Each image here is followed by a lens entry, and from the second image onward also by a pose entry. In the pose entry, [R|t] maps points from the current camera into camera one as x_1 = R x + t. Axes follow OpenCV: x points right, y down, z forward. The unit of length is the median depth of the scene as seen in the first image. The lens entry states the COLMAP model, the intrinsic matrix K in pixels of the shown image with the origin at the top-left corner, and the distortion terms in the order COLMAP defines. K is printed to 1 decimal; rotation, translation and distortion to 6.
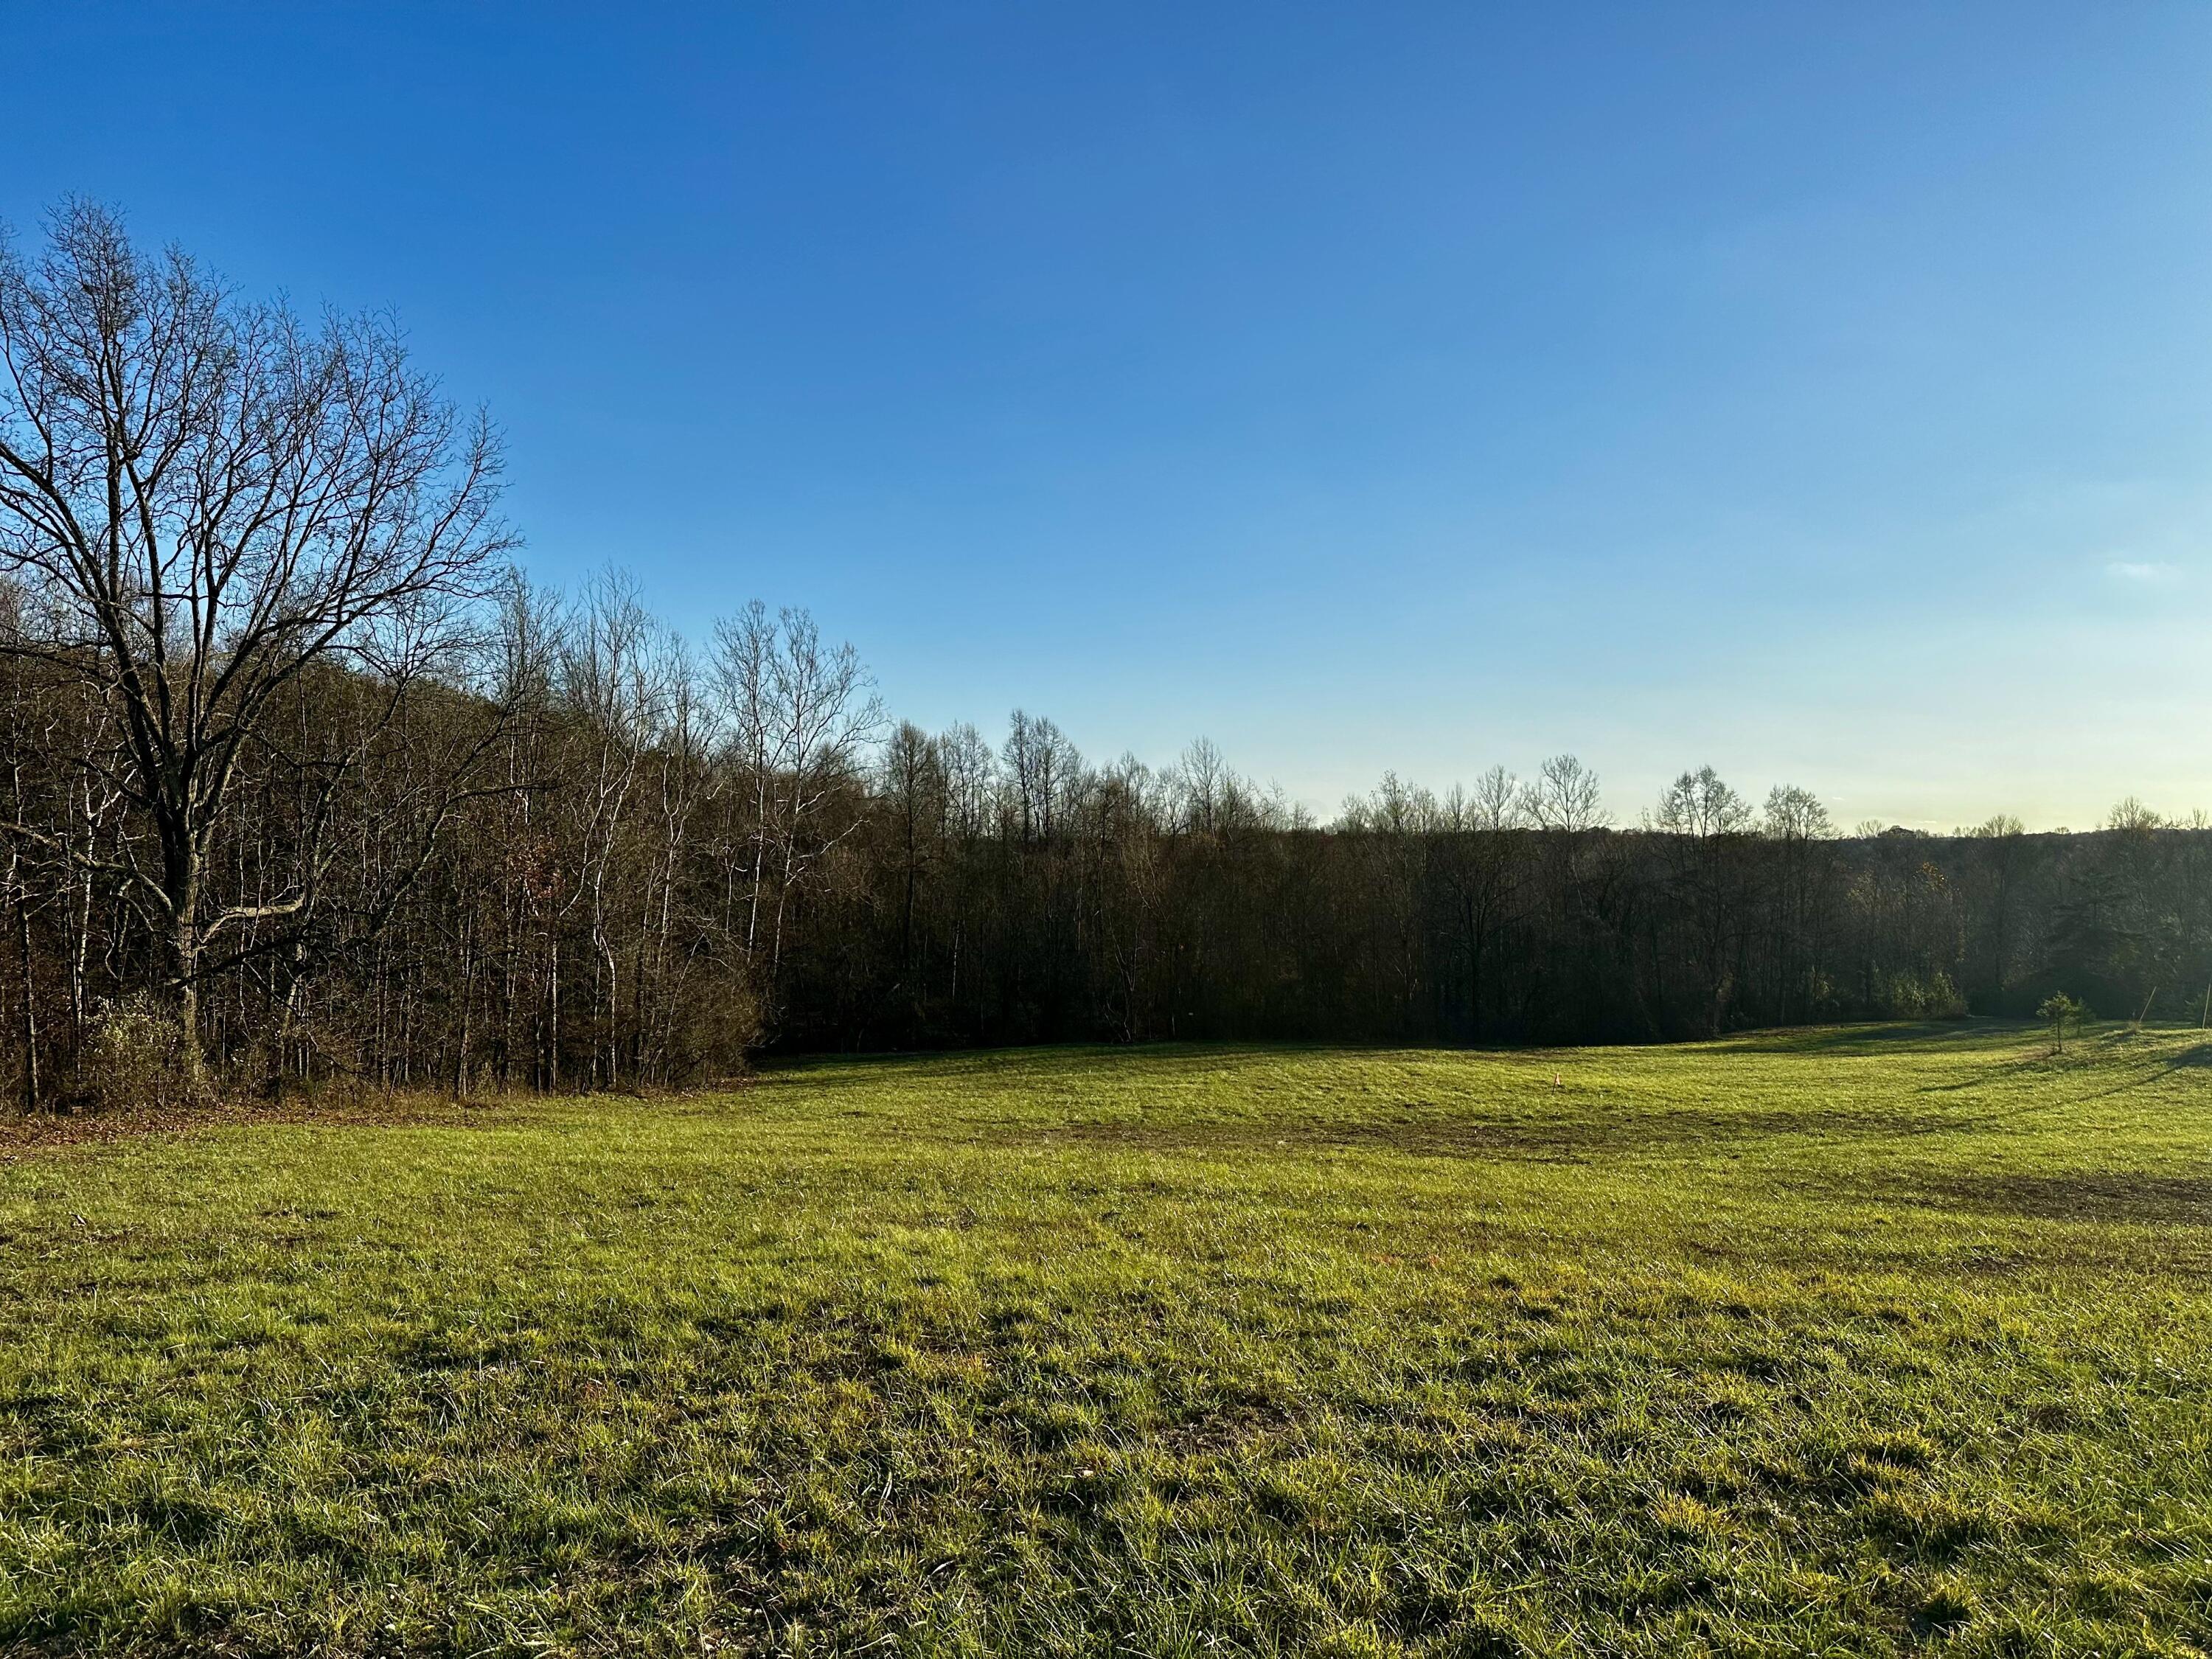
lens RADIAL K [[1526.1, 0, 1106.0], [0, 1526.1, 829.5], [0, 0, 1]] dist [0.101472, -0.124214]
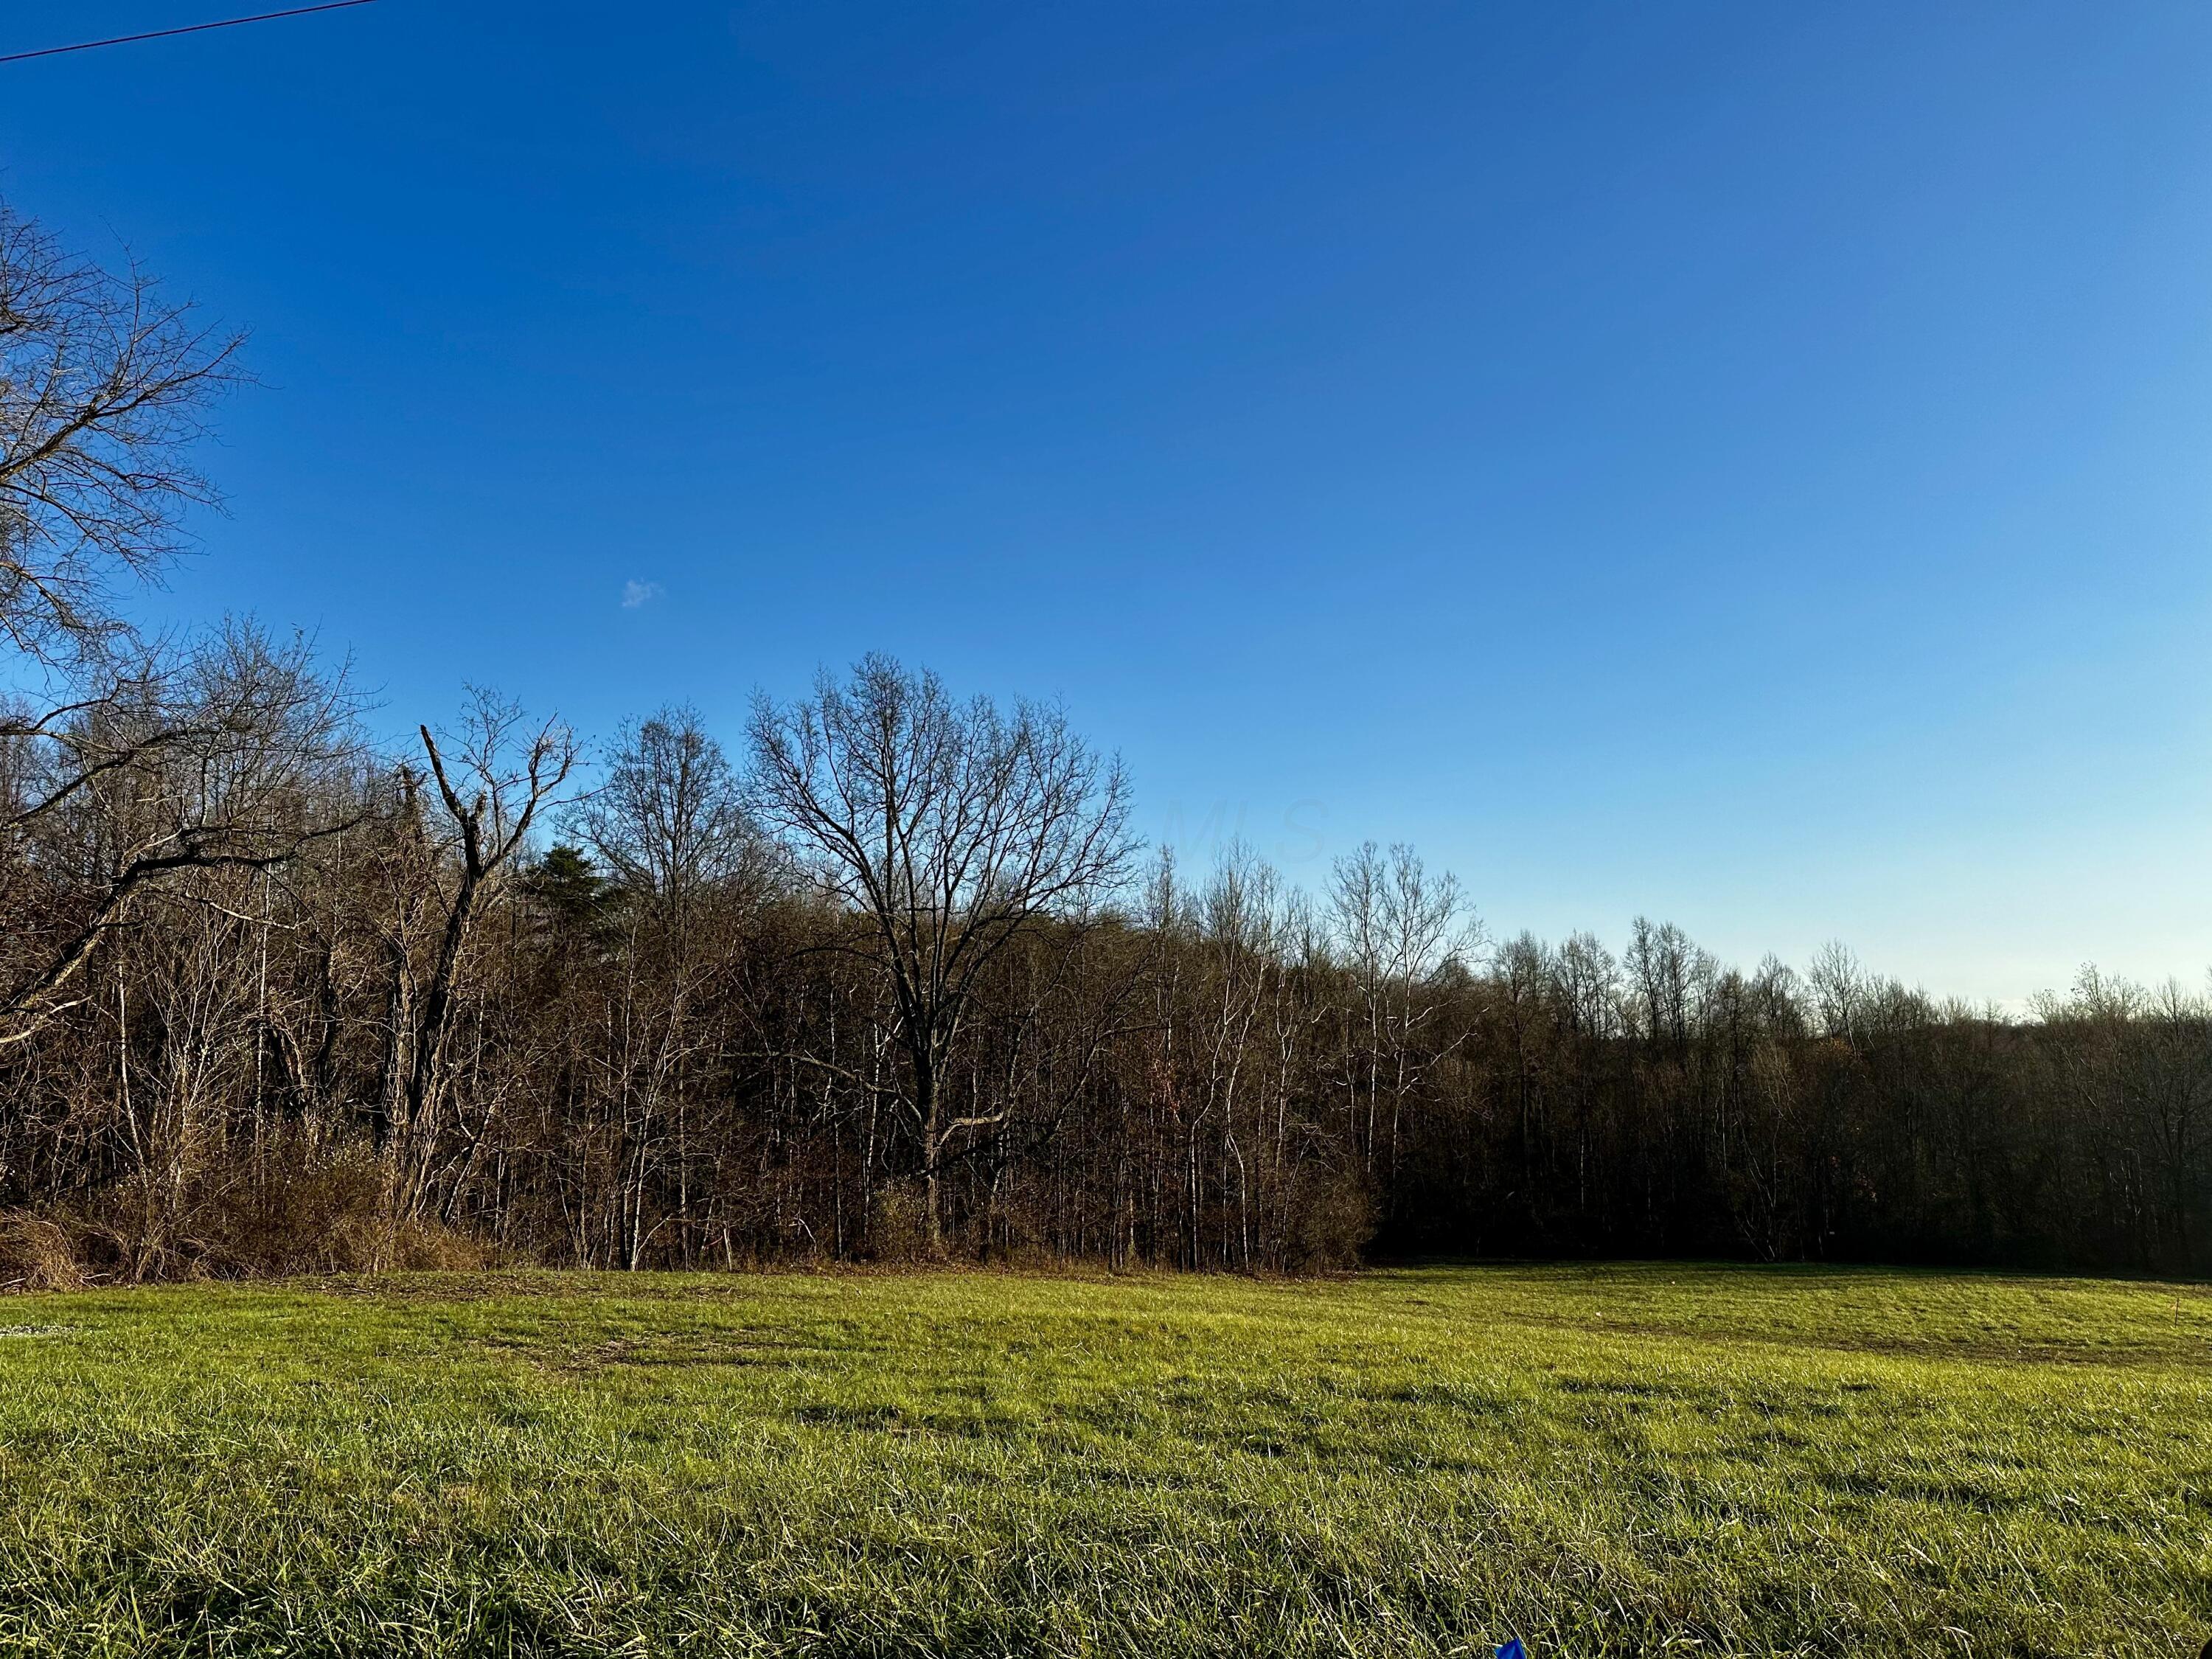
lens RADIAL K [[1517.7, 0, 1106.0], [0, 1517.7, 829.5], [0, 0, 1]] dist [-0.001630, -0.000452]
pose [[0.908209, -0.062344, -0.413846, 0.102917], [0.009057, 0.991539, -0.129496, -0.022149], [0.418418, 0.113861, 0.901089, -0.150354]]
